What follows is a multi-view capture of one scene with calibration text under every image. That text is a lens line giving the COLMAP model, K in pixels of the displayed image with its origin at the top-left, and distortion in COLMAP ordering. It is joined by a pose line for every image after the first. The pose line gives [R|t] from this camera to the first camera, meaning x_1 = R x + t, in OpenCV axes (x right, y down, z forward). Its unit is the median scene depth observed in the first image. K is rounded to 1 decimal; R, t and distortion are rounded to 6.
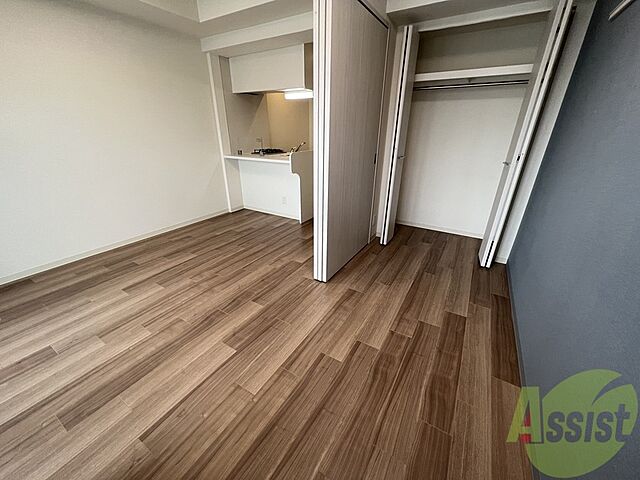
lens RADIAL K [[255.7, 0, 319.6], [0, 255.7, 238.7], [0, 0, 1]] dist [-0.003151, 0.000042]
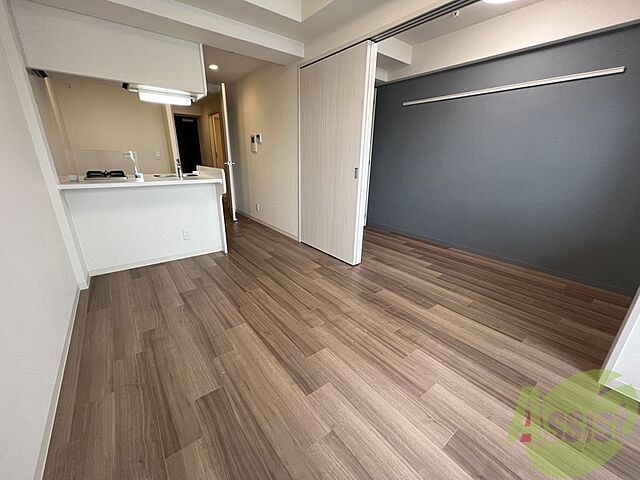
lens RADIAL K [[255.7, 0, 319.5], [0, 255.7, 241.0], [0, 0, 1]] dist [-0.003151, 0.000042]
pose [[0.363780, -0.294616, 0.883666, -1.138953], [0.356549, 0.920457, 0.160101, -0.200697], [-0.860544, 0.256829, 0.439889, 0.610195]]
